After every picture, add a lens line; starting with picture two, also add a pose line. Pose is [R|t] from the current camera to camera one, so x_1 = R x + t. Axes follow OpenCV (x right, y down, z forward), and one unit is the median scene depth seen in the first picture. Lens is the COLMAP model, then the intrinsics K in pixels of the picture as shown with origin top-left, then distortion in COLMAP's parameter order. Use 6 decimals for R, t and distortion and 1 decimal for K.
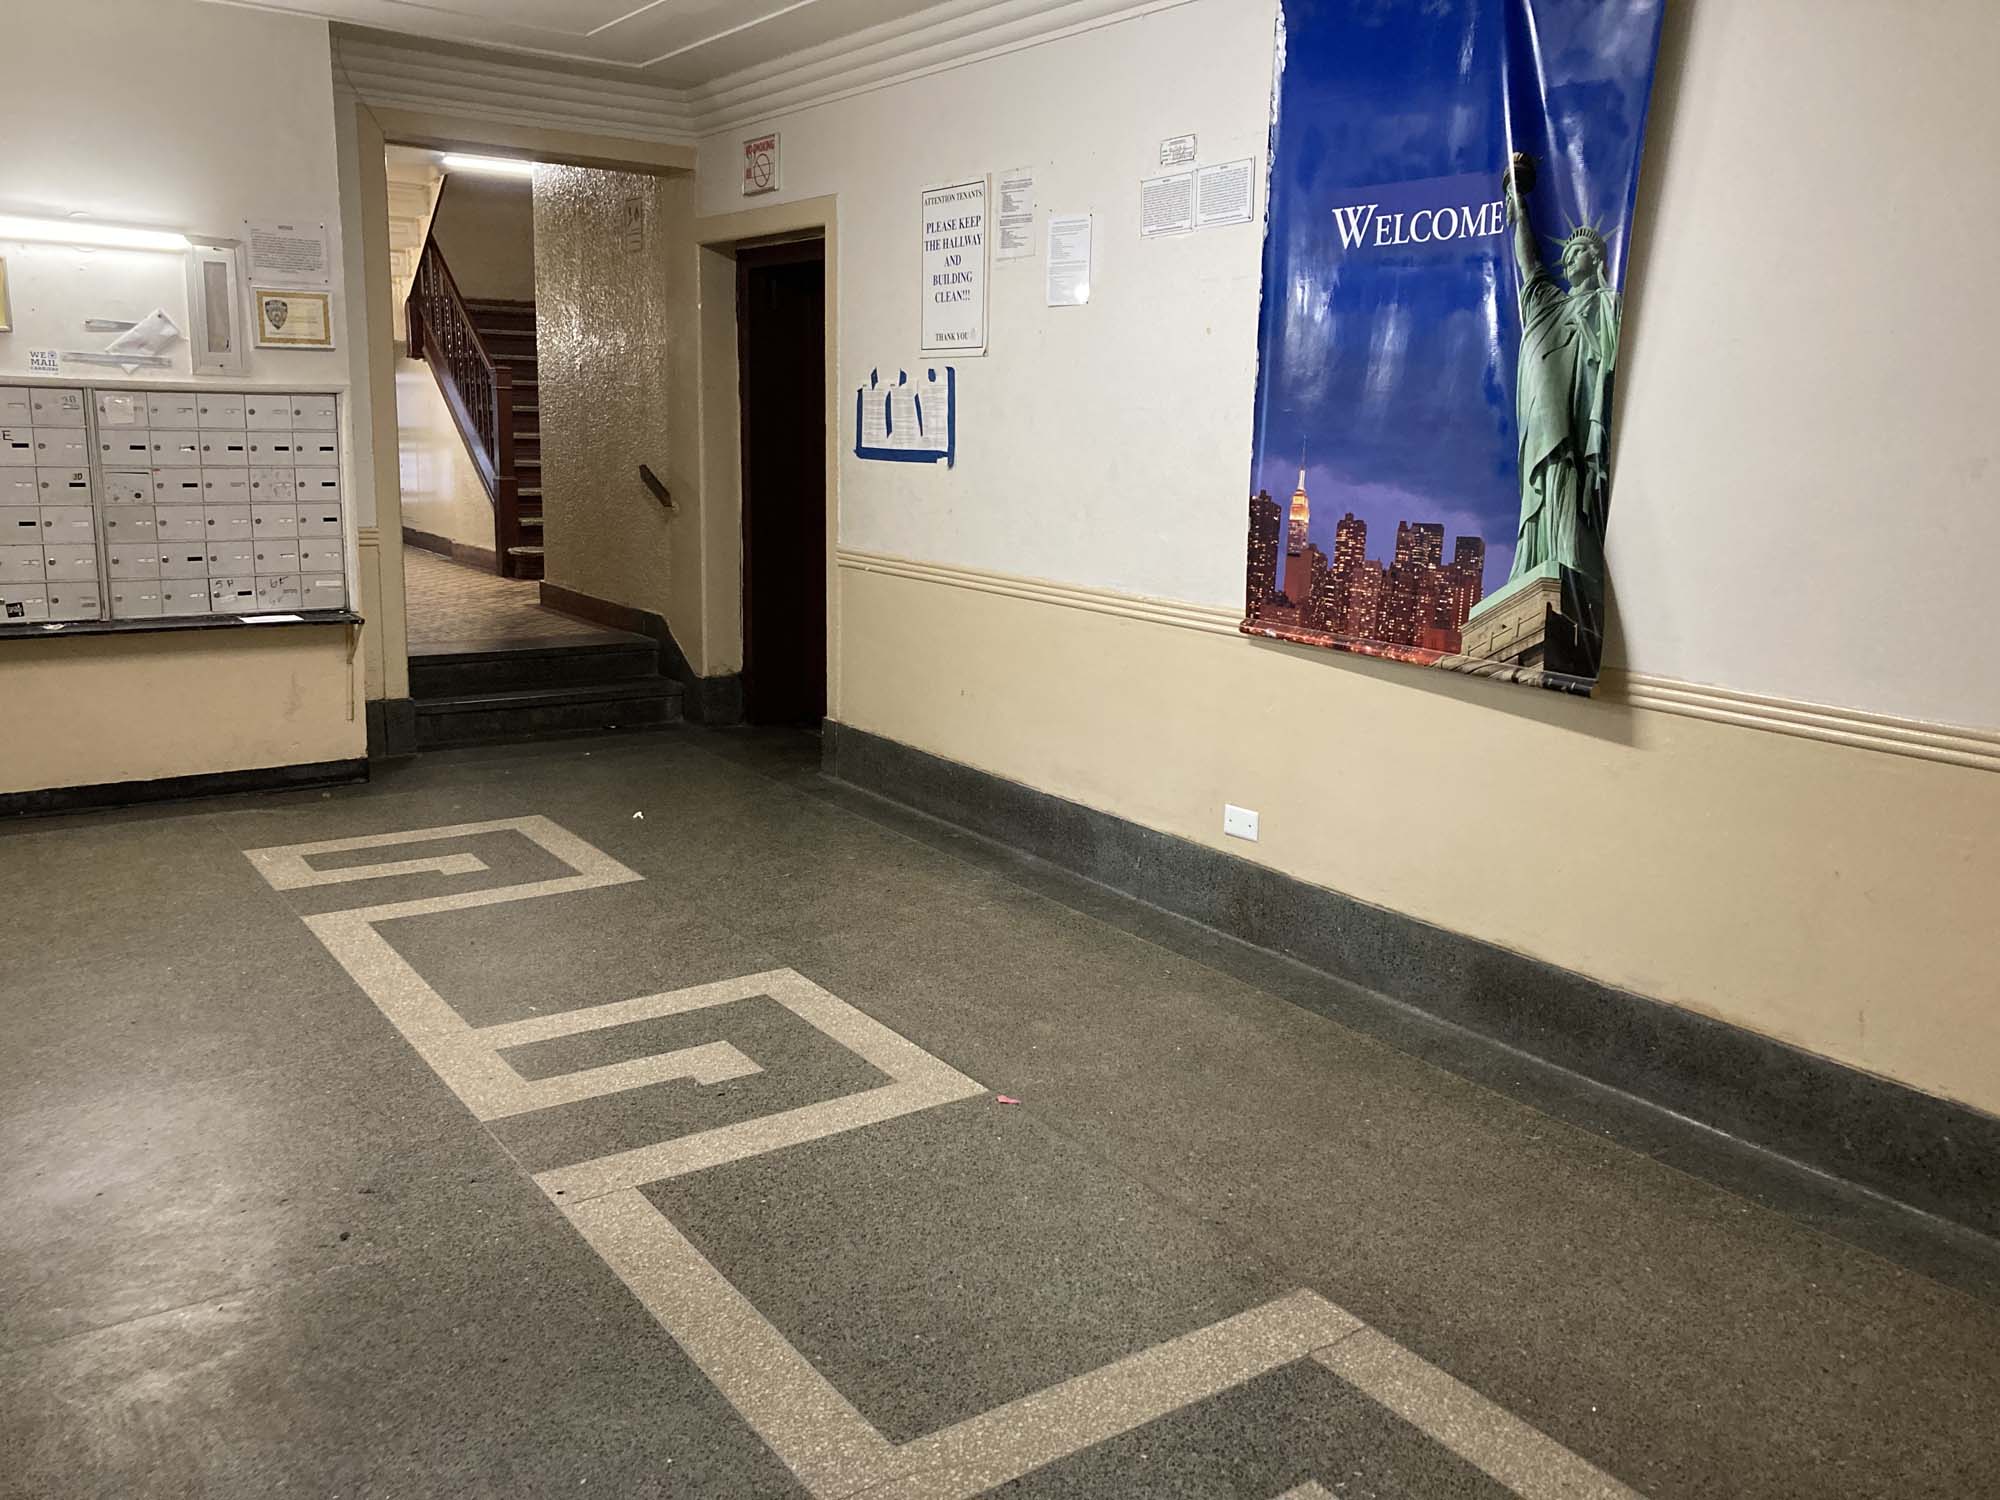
lens RADIAL K [[1619.6, 0, 1000.0], [0, 1619.6, 750.0], [0, 0, 1]] dist [-0.048732, 0.002013]
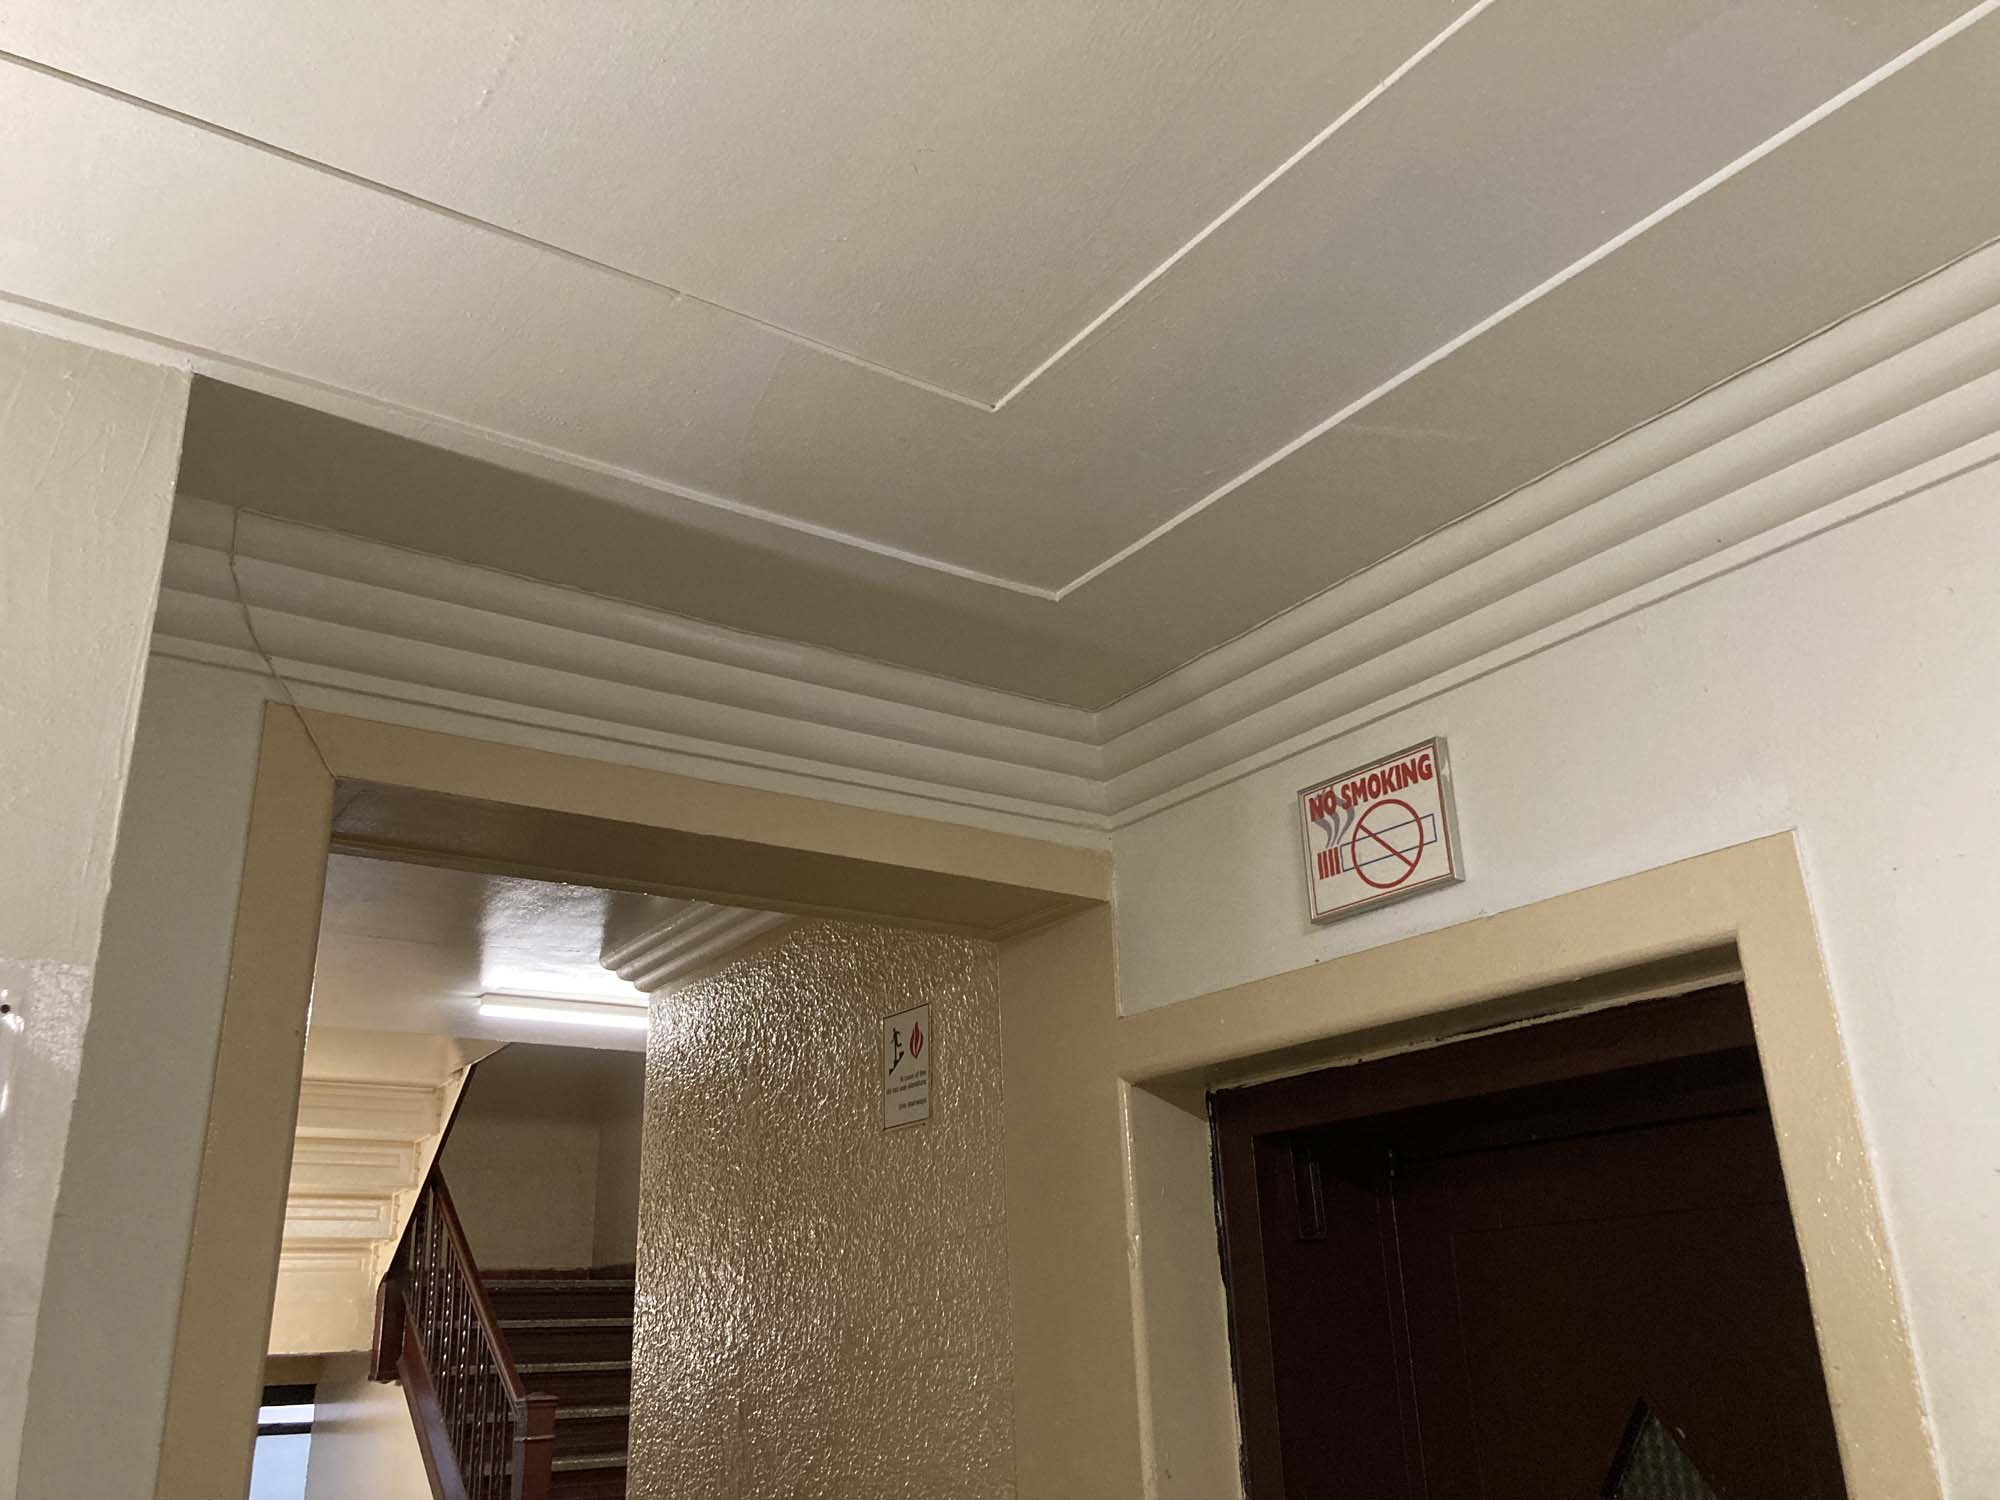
lens RADIAL K [[1660.0, 0, 1000.0], [0, 1660.0, 750.0], [0, 0, 1]] dist [0.063394, -0.000836]
pose [[0.997977, -0.063411, 0.004481, -0.166140], [0.056150, 0.846264, -0.529797, -0.129868], [0.029803, 0.528977, 0.848113, 0.471025]]
